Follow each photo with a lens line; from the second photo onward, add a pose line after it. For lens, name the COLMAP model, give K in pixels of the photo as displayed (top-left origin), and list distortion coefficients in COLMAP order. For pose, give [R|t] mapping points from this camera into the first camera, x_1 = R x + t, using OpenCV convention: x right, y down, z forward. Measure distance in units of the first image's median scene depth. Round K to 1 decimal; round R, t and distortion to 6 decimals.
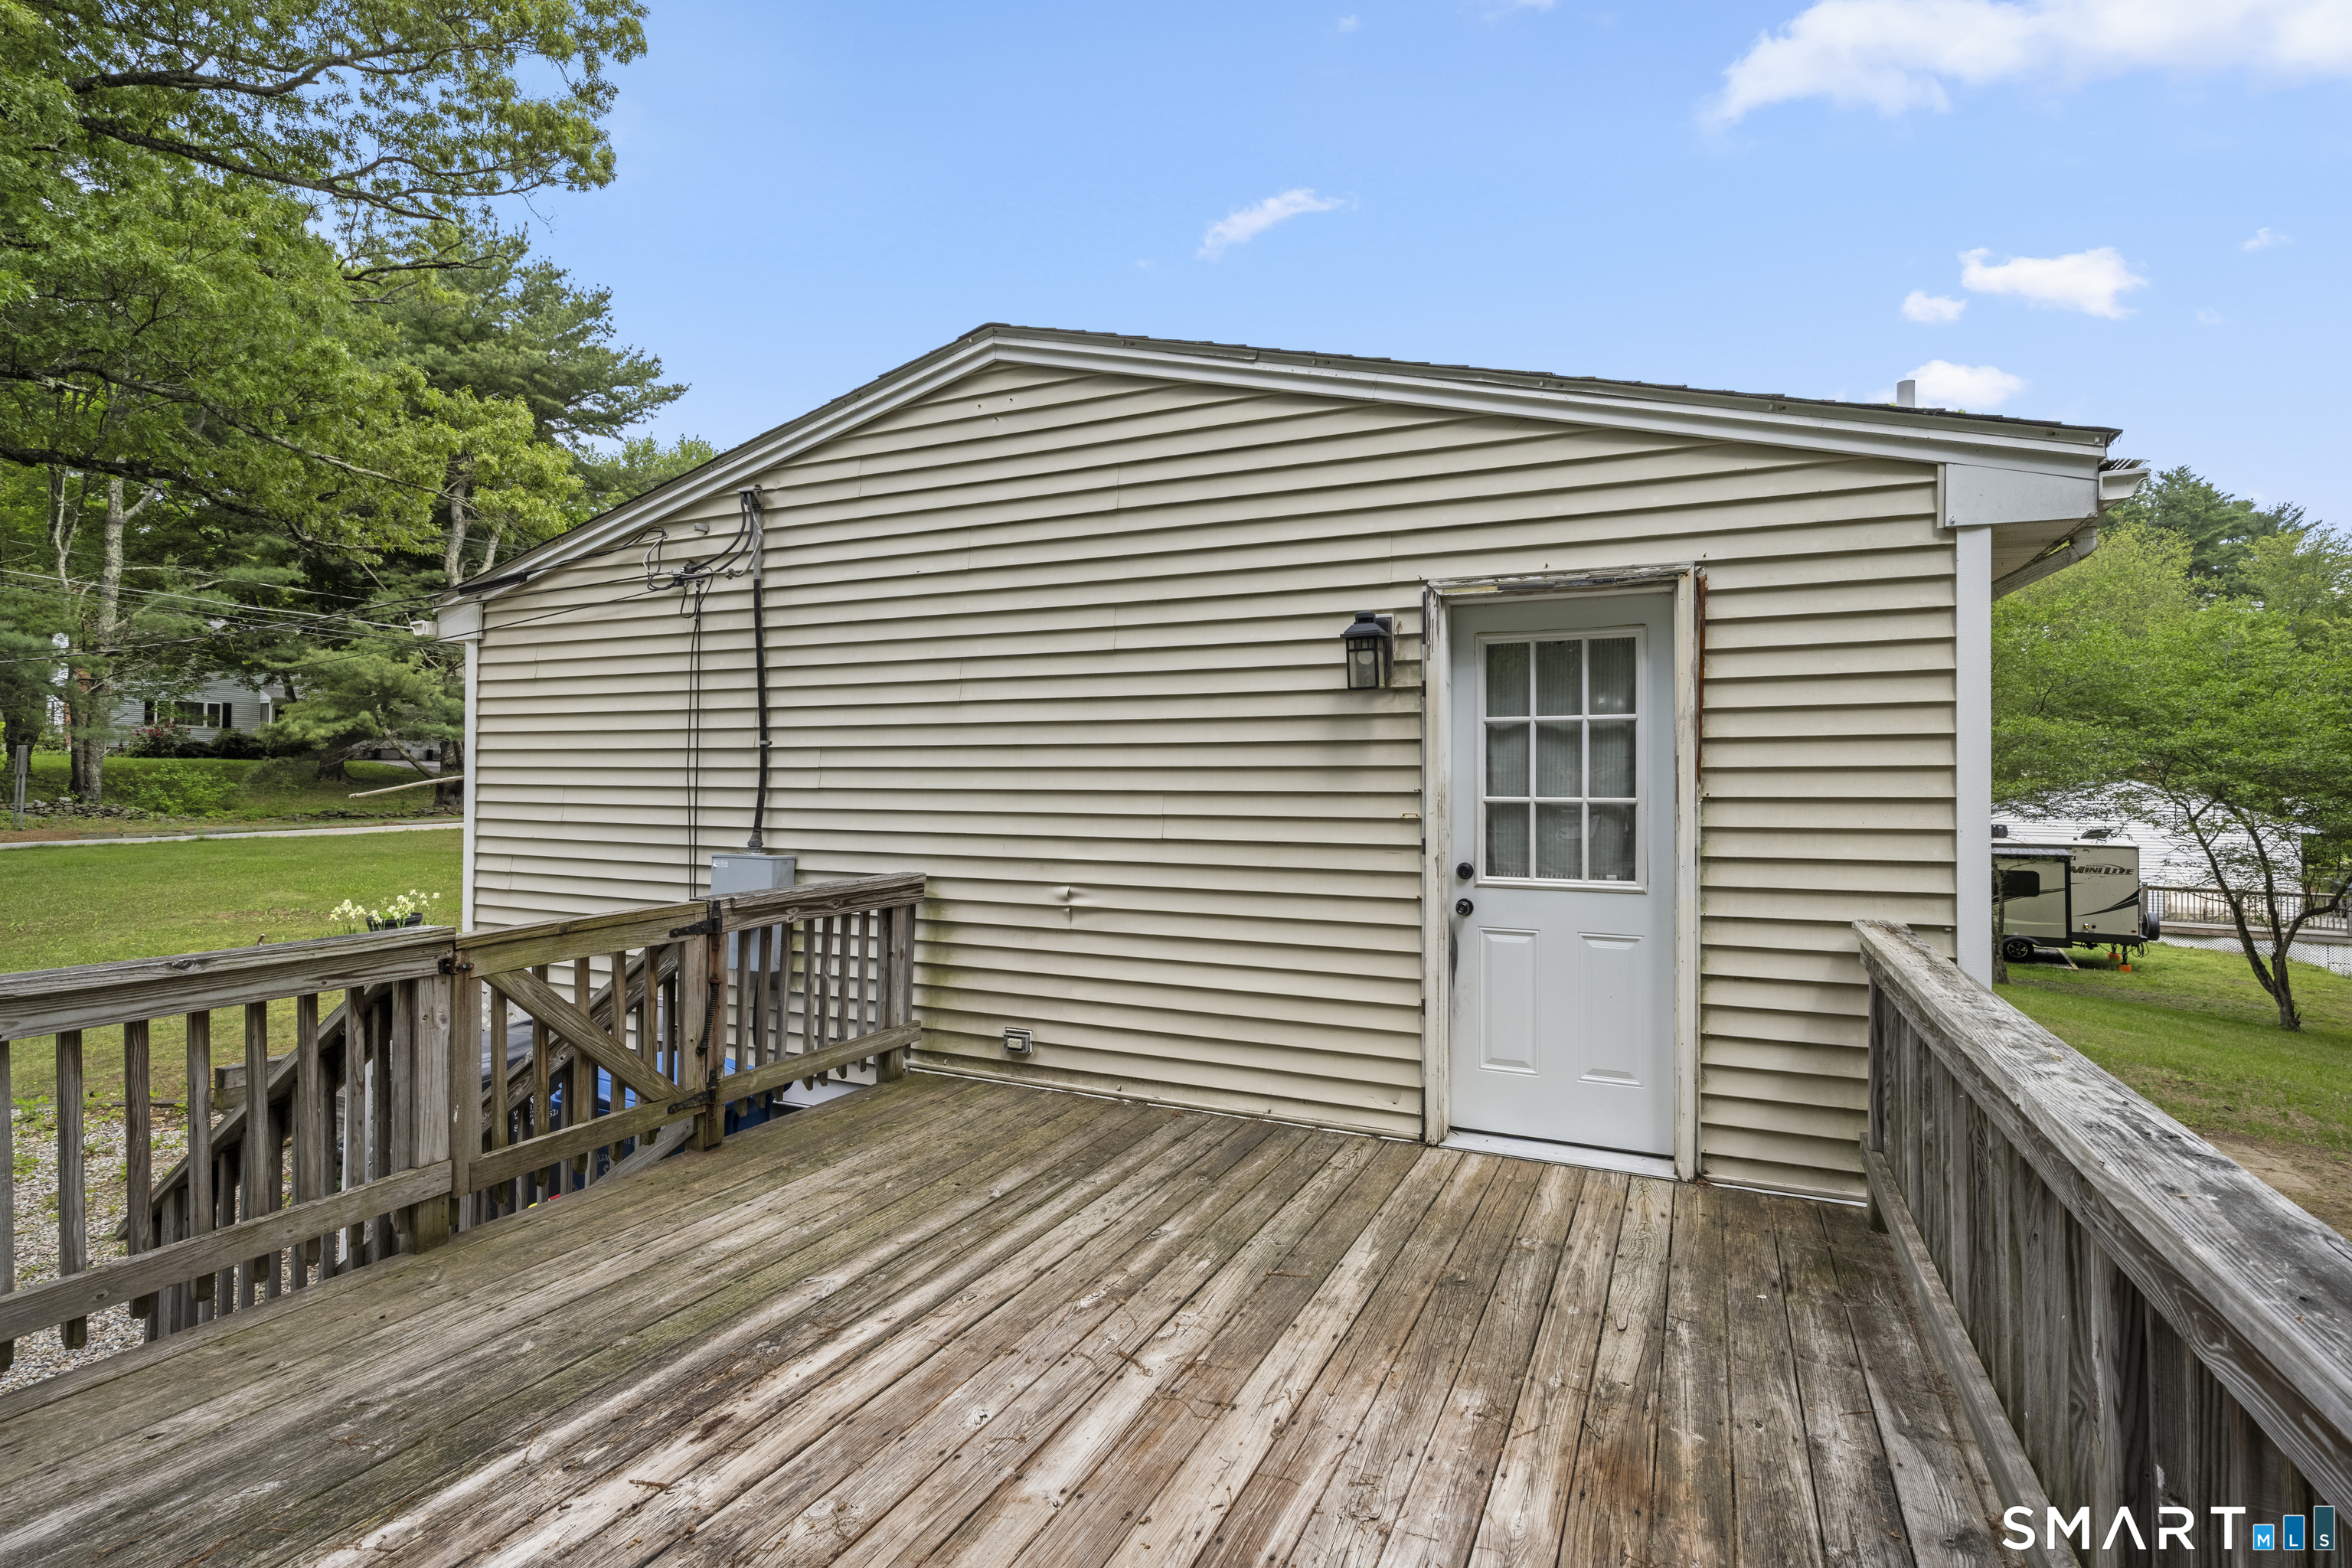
lens RADIAL K [[1137.6, 0, 1181.7], [0, 1137.6, 781.3], [0, 0, 1]] dist [-0.000780, -0.000321]
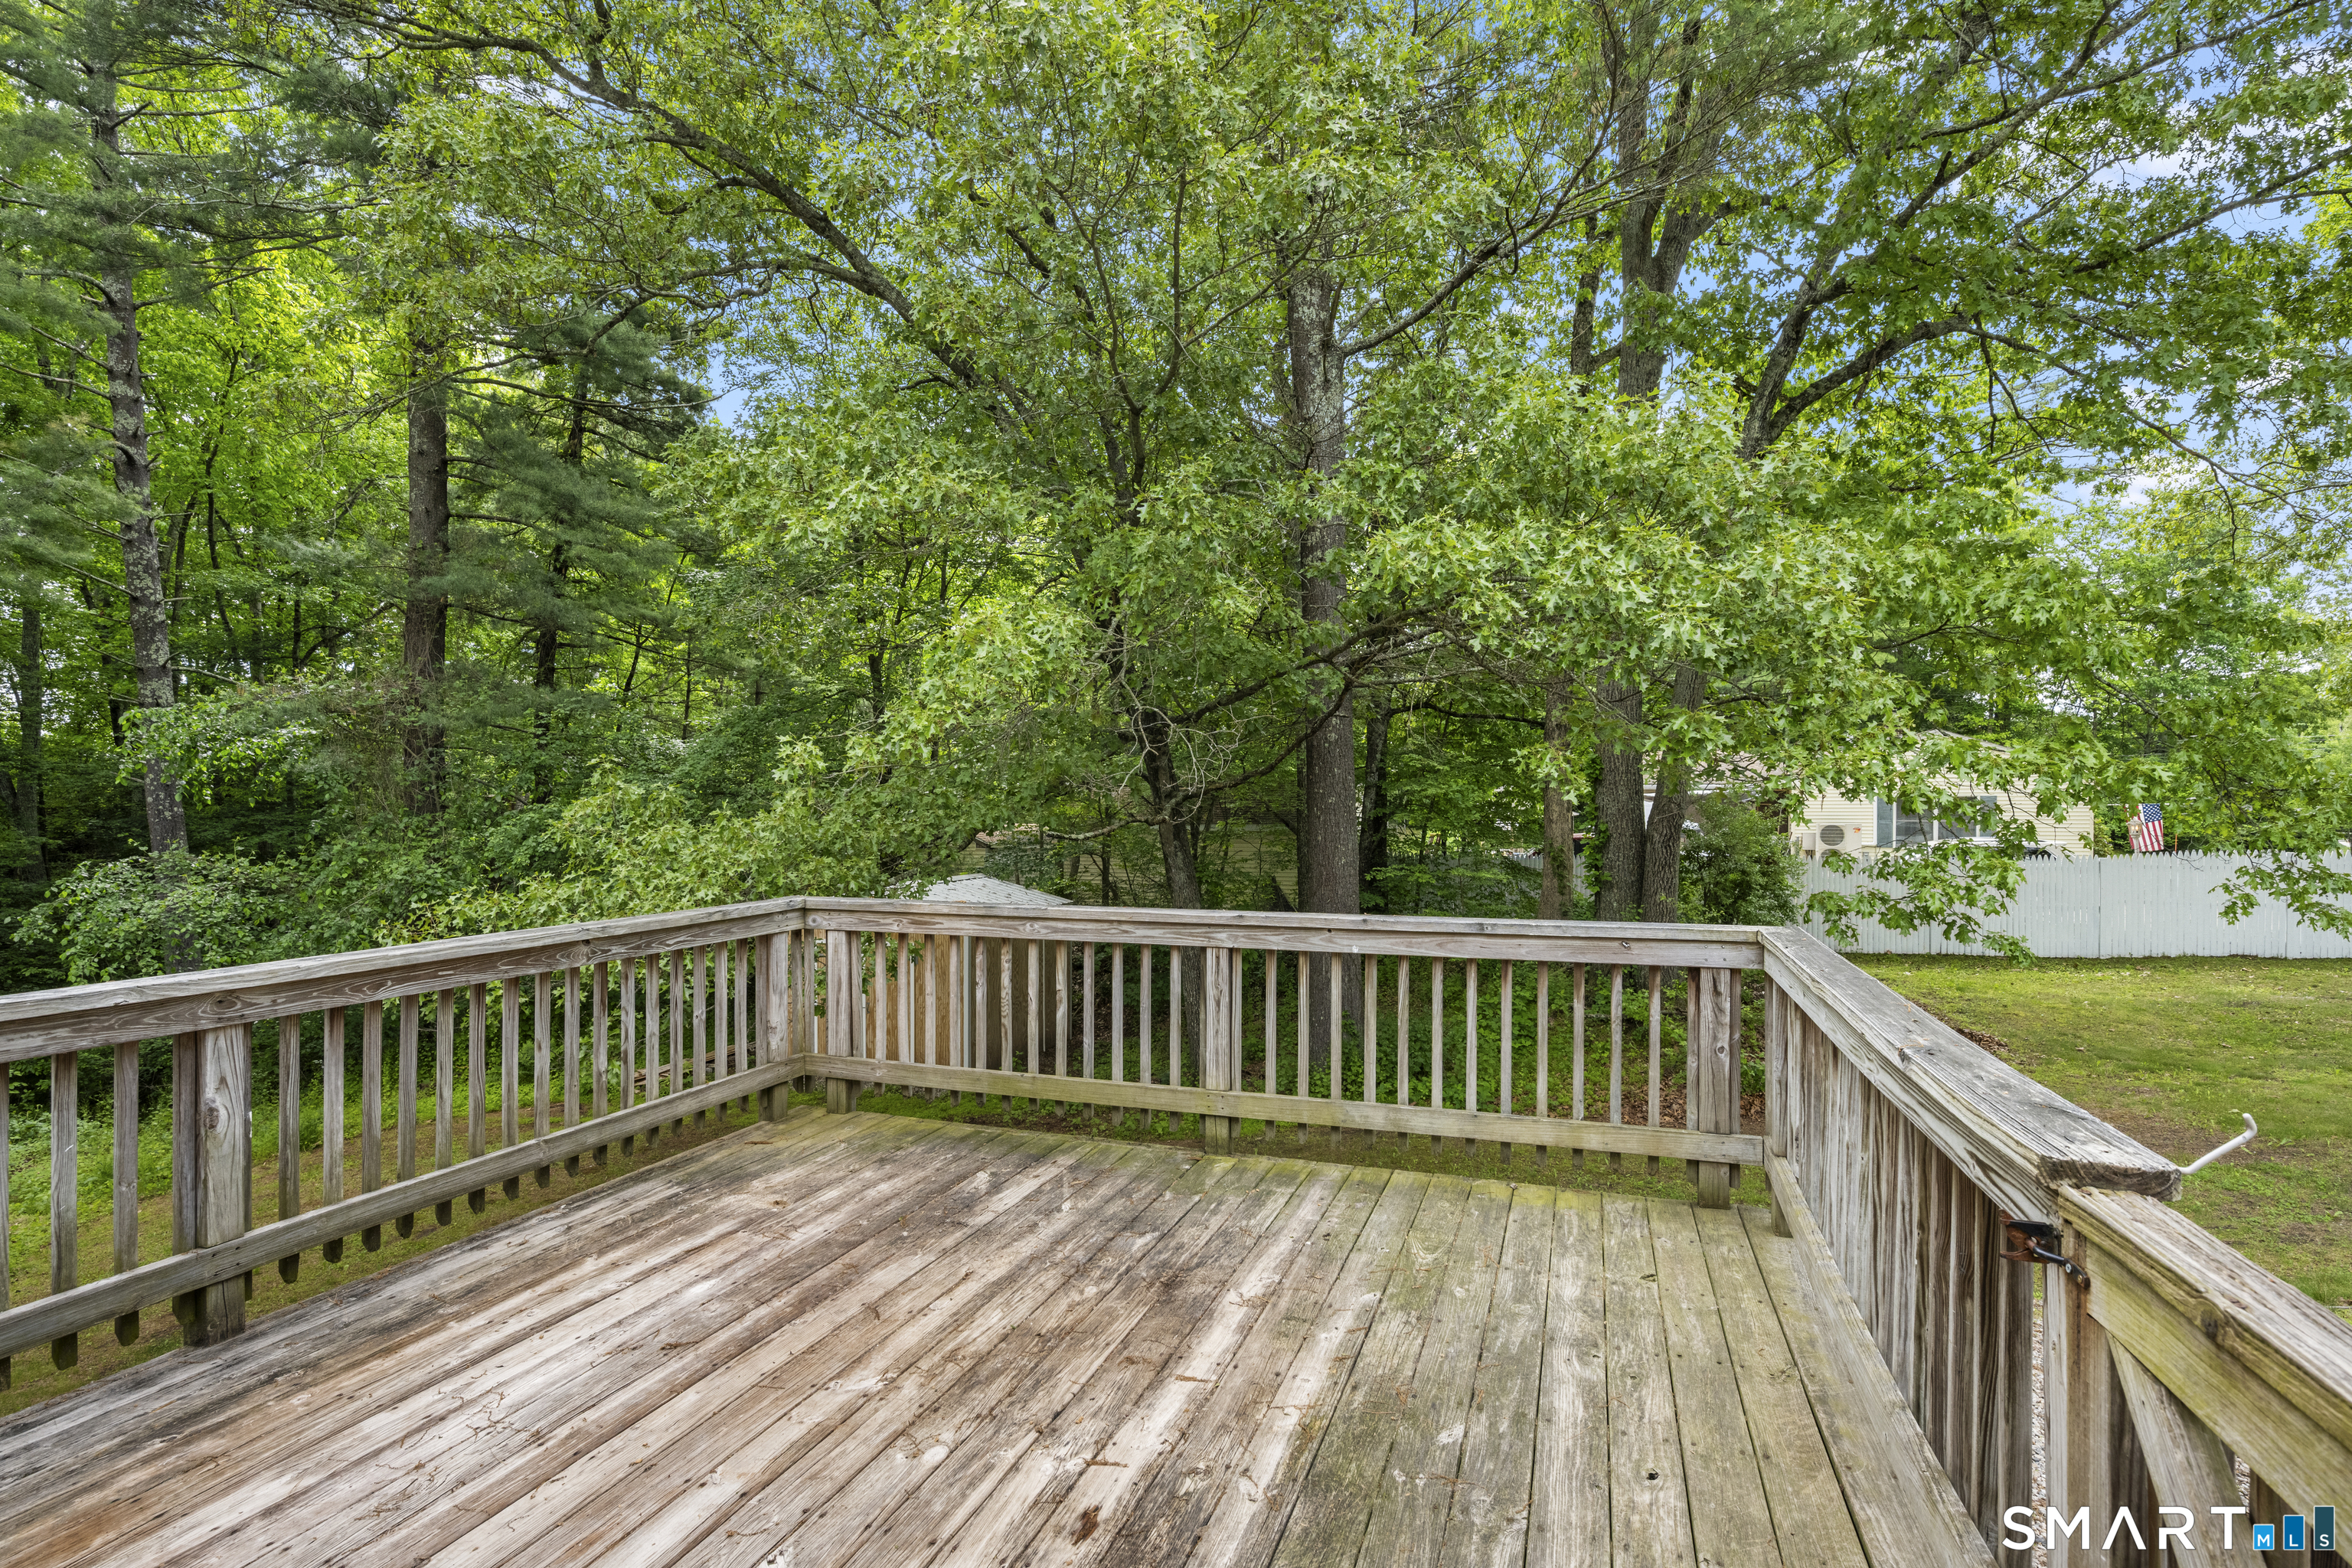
lens RADIAL K [[1137.6, 0, 1176.0], [0, 1137.6, 794.6], [0, 0, 1]] dist [-0.000780, -0.000321]
pose [[-0.994855, -0.003101, -0.101266, -0.383754], [-0.002344, 0.999968, -0.007592, 0.001680], [0.101286, -0.007315, -0.994830, 1.867767]]
